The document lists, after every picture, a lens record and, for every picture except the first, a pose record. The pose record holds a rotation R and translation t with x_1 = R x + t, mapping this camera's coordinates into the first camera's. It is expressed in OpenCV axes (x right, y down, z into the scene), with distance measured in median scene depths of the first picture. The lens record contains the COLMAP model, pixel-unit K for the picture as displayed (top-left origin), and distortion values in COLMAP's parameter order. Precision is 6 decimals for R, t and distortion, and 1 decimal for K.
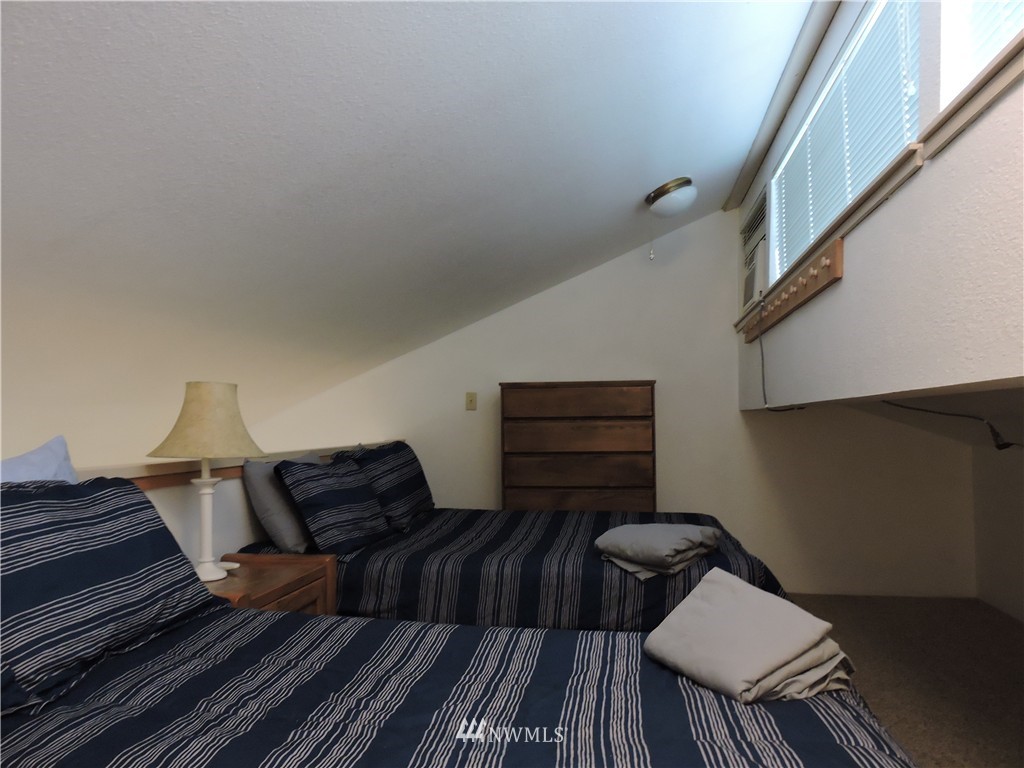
lens RADIAL K [[730.8, 0, 509.5], [0, 730.8, 385.6], [0, 0, 1]] dist [-0.007333, -0.004104]
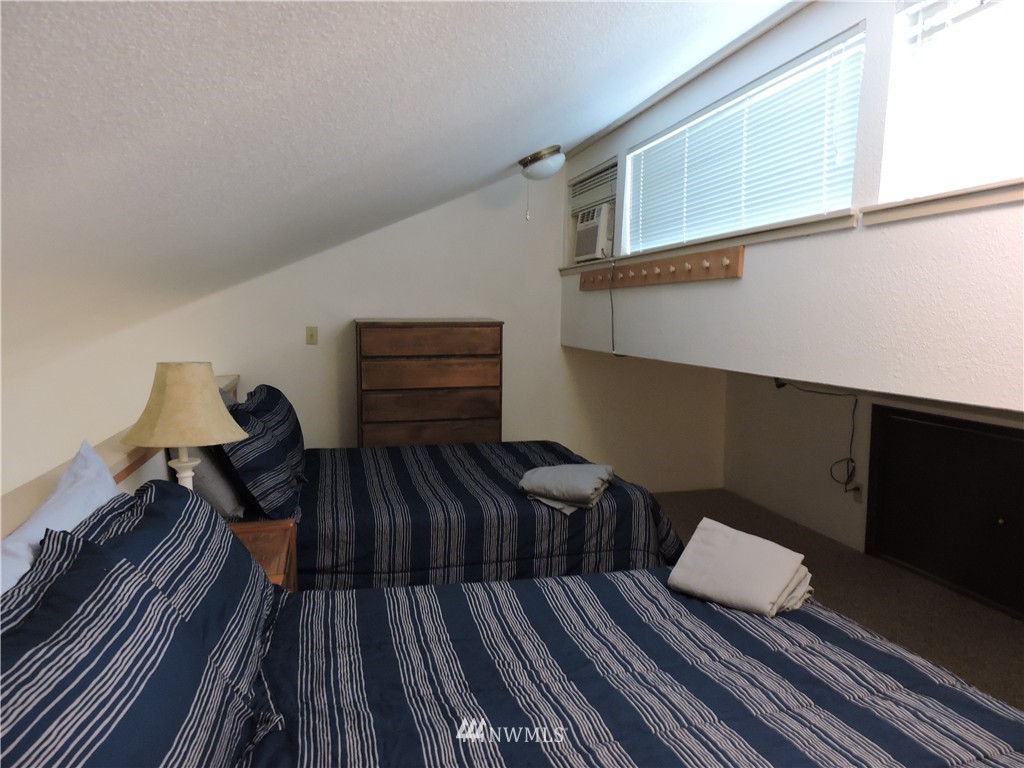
lens RADIAL K [[730.8, 0, 516.8], [0, 730.8, 381.3], [0, 0, 1]] dist [-0.007333, -0.004104]
pose [[0.920820, -0.028025, 0.388981, -0.325114], [-0.026116, 0.990744, 0.133205, -0.100182], [-0.389114, -0.132817, 0.911565, -0.034789]]
